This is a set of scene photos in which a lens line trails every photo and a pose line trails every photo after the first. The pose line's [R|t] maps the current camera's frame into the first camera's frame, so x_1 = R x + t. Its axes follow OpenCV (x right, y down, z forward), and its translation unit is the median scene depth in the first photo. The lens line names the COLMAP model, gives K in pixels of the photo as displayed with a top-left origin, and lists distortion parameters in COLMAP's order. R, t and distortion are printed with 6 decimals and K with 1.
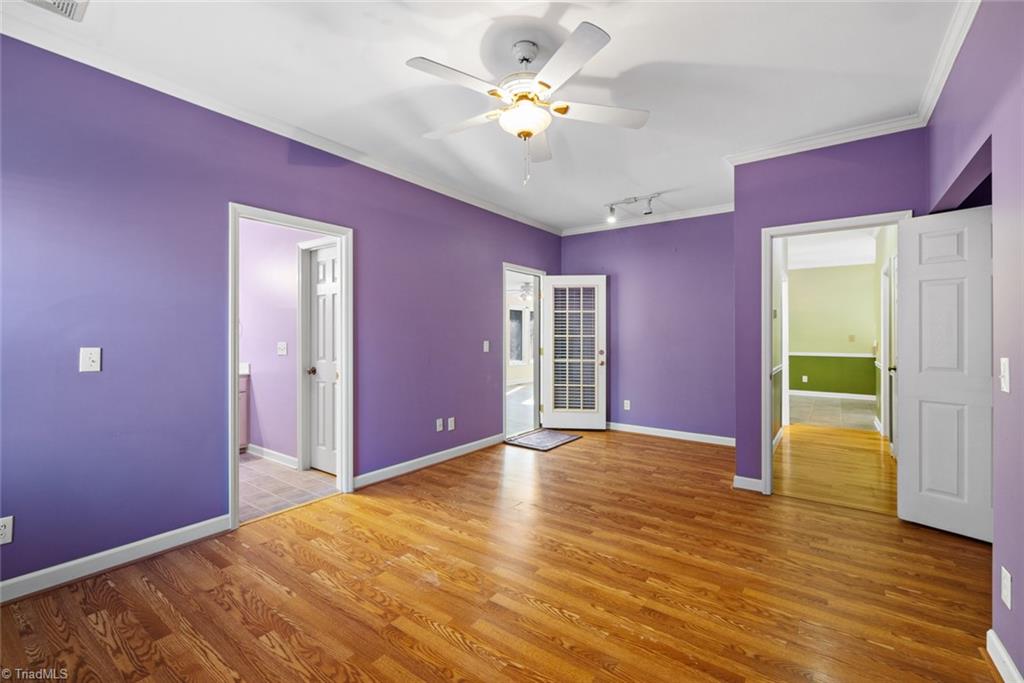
lens RADIAL K [[433.4, 0, 509.4], [0, 433.4, 332.3], [0, 0, 1]] dist [-0.000608, -0.000356]
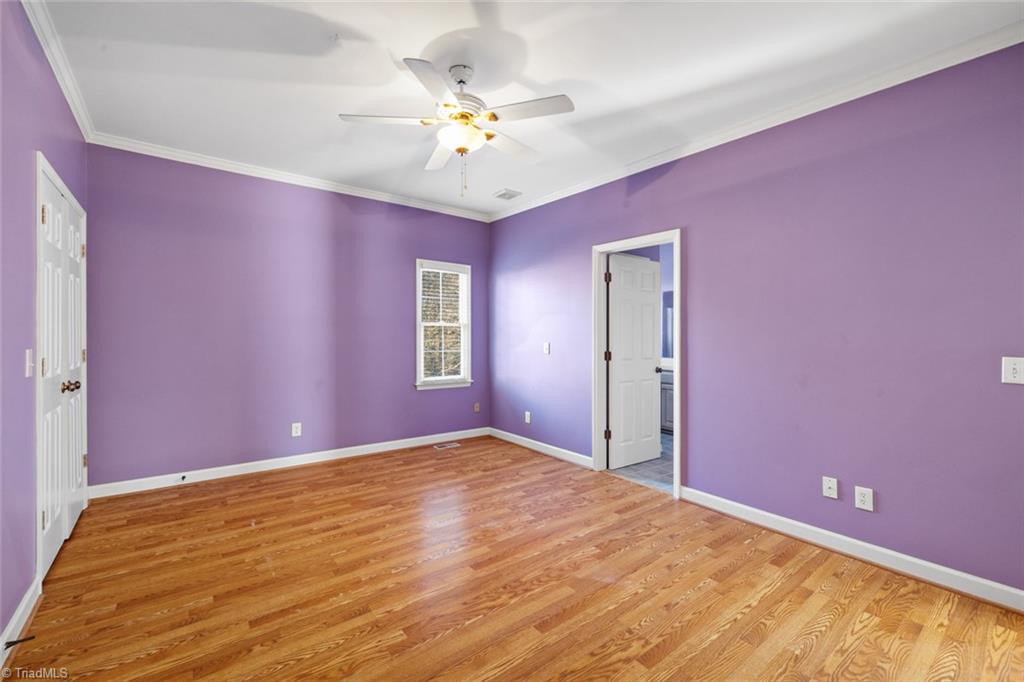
lens RADIAL K [[433.4, 0, 509.4], [0, 433.4, 331.8], [0, 0, 1]] dist [-0.000608, -0.000356]
pose [[-0.268004, -0.010574, -0.963360, 0.985948], [-0.009865, 0.999917, -0.008231, 0.009831], [0.963367, 0.007298, -0.268087, 1.312460]]
